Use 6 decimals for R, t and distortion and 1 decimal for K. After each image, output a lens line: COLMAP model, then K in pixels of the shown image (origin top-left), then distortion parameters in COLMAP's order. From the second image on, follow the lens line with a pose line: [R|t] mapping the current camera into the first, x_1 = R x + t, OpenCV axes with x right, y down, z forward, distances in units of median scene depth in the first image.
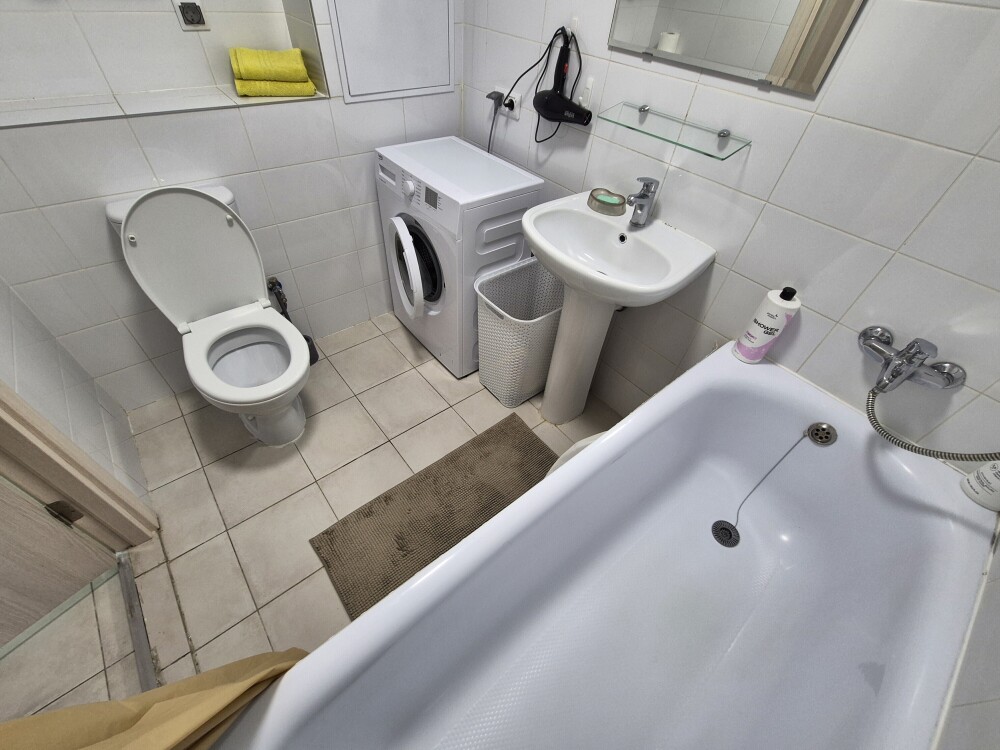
lens RADIAL K [[416.4, 0, 499.9], [0, 416.4, 366.2], [0, 0, 1]] dist [0.002657, 0.002566]
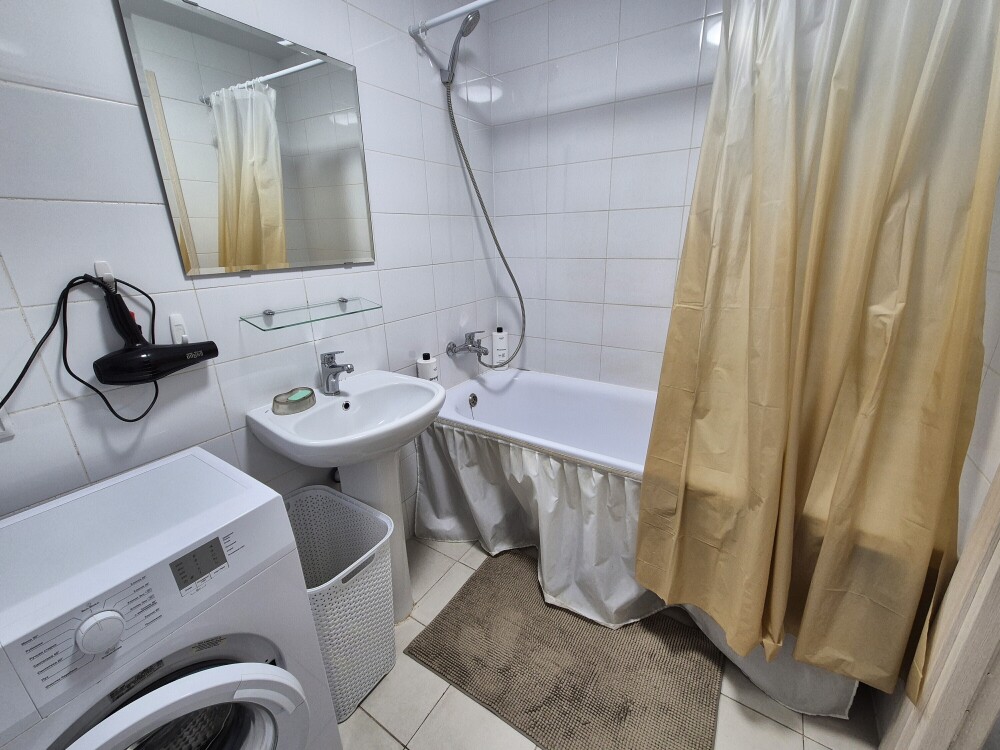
lens RADIAL K [[416.4, 0, 499.9], [0, 416.4, 368.8], [0, 0, 1]] dist [0.002657, 0.002566]
pose [[-0.302004, -0.355875, 0.884391, -0.656158], [0.672259, 0.578263, 0.462255, -0.544374], [-0.675915, 0.734142, 0.064602, 0.571036]]
